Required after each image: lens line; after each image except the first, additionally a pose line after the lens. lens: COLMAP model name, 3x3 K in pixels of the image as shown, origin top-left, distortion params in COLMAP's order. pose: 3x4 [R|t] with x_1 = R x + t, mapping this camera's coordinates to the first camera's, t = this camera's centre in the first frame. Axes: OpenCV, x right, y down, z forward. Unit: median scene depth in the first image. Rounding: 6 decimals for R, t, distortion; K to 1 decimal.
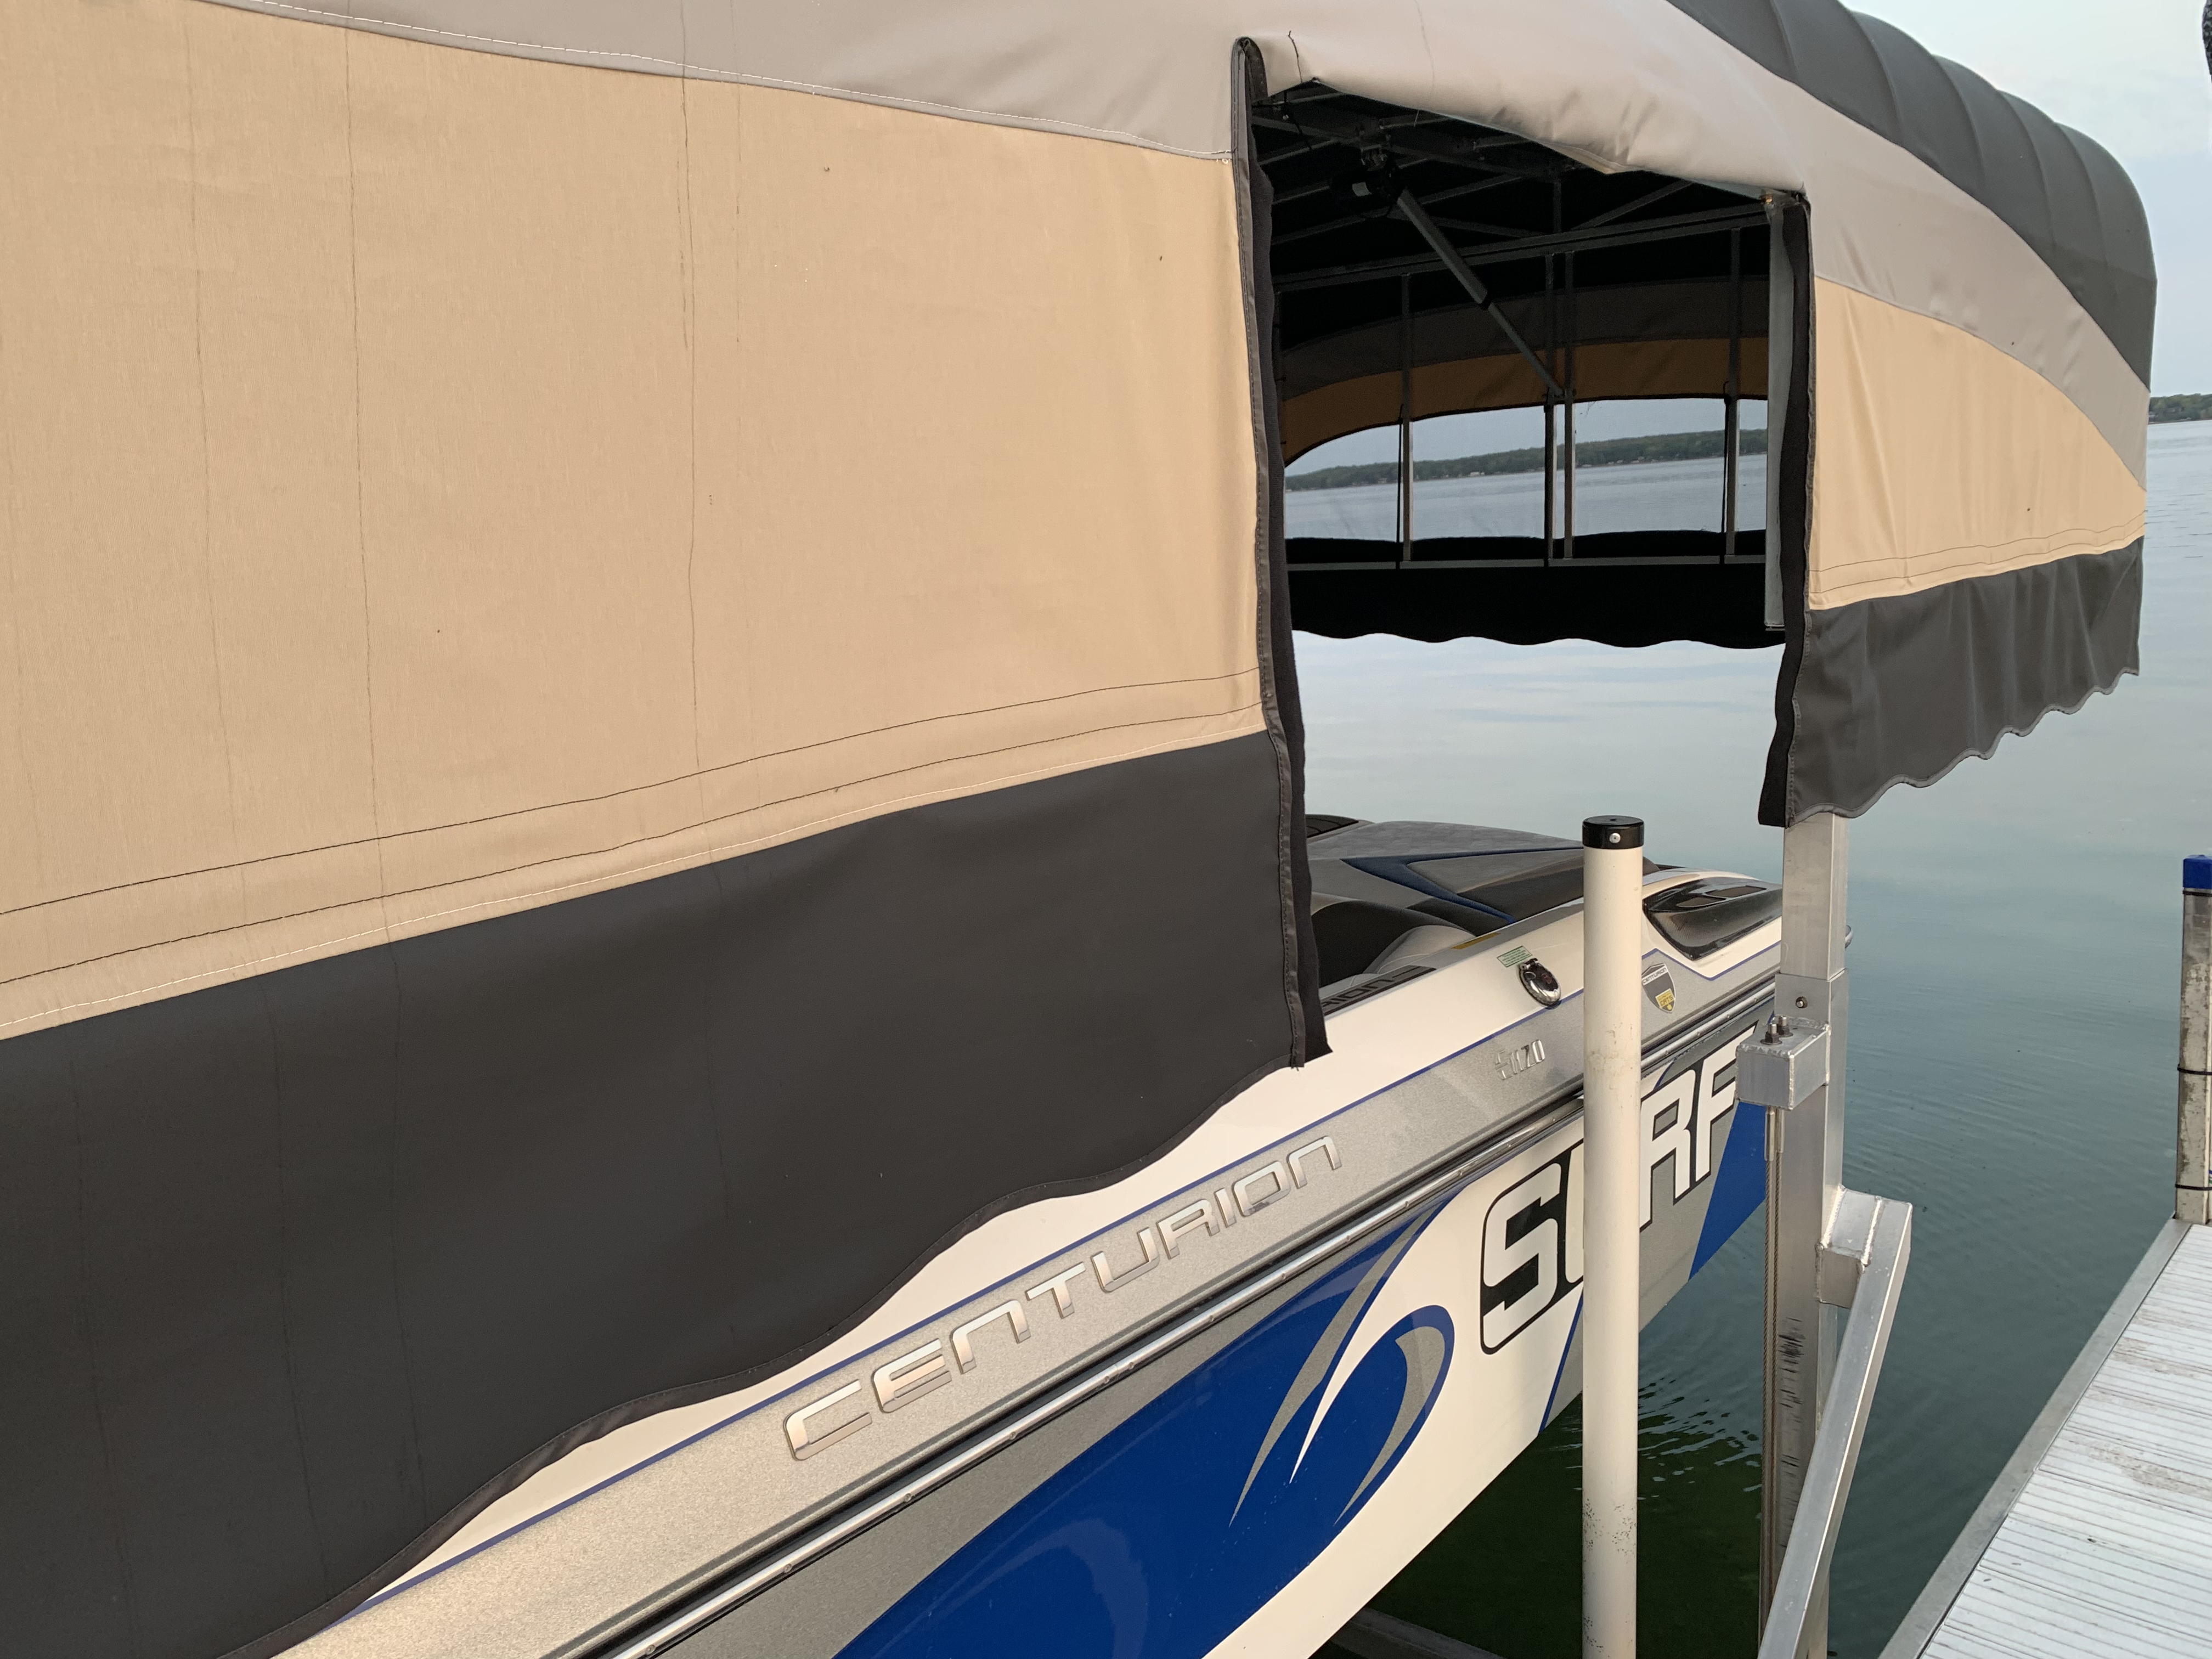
lens RADIAL K [[1725.2, 0, 1085.0], [0, 1725.2, 816.4], [0, 0, 1]] dist [0.026904, -0.021977]
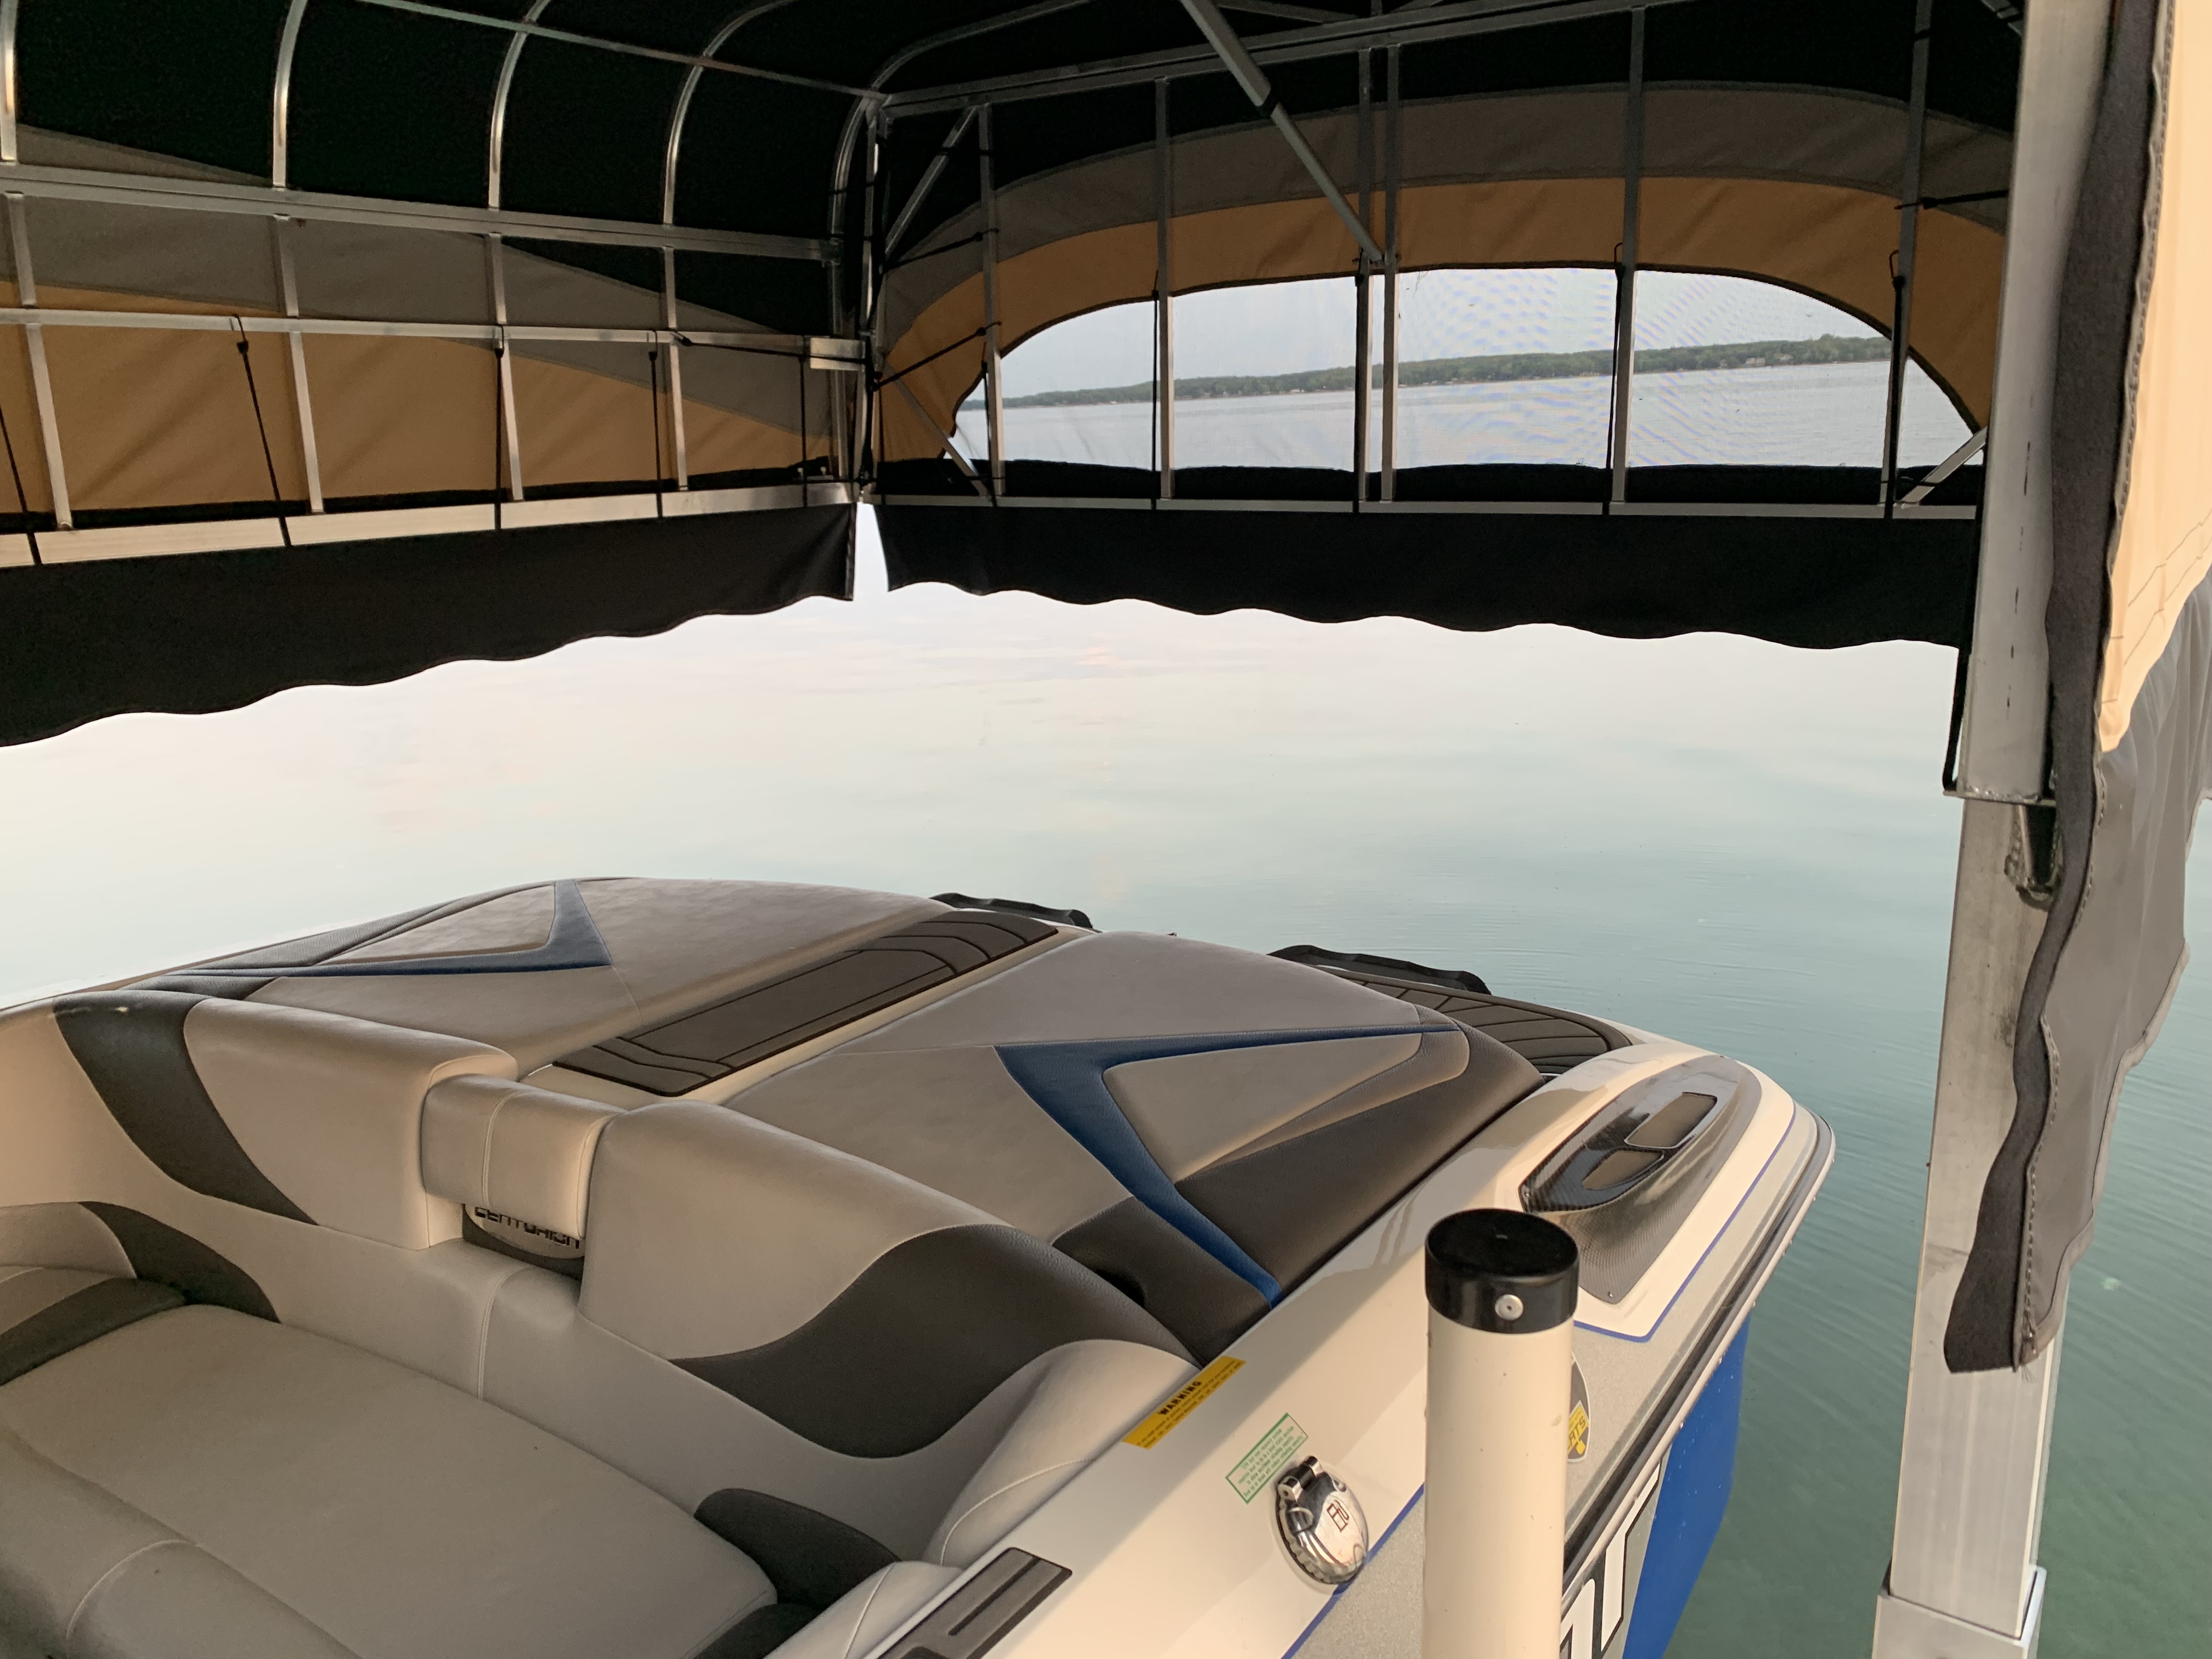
lens RADIAL K [[1725.2, 0, 1112.9], [0, 1725.2, 831.3], [0, 0, 1]] dist [0.026904, -0.021977]
pose [[0.992948, -0.005178, 0.118437, 0.086602], [-0.001707, 0.998318, 0.057956, -0.056664], [-0.118538, -0.057749, 0.991269, 0.315875]]
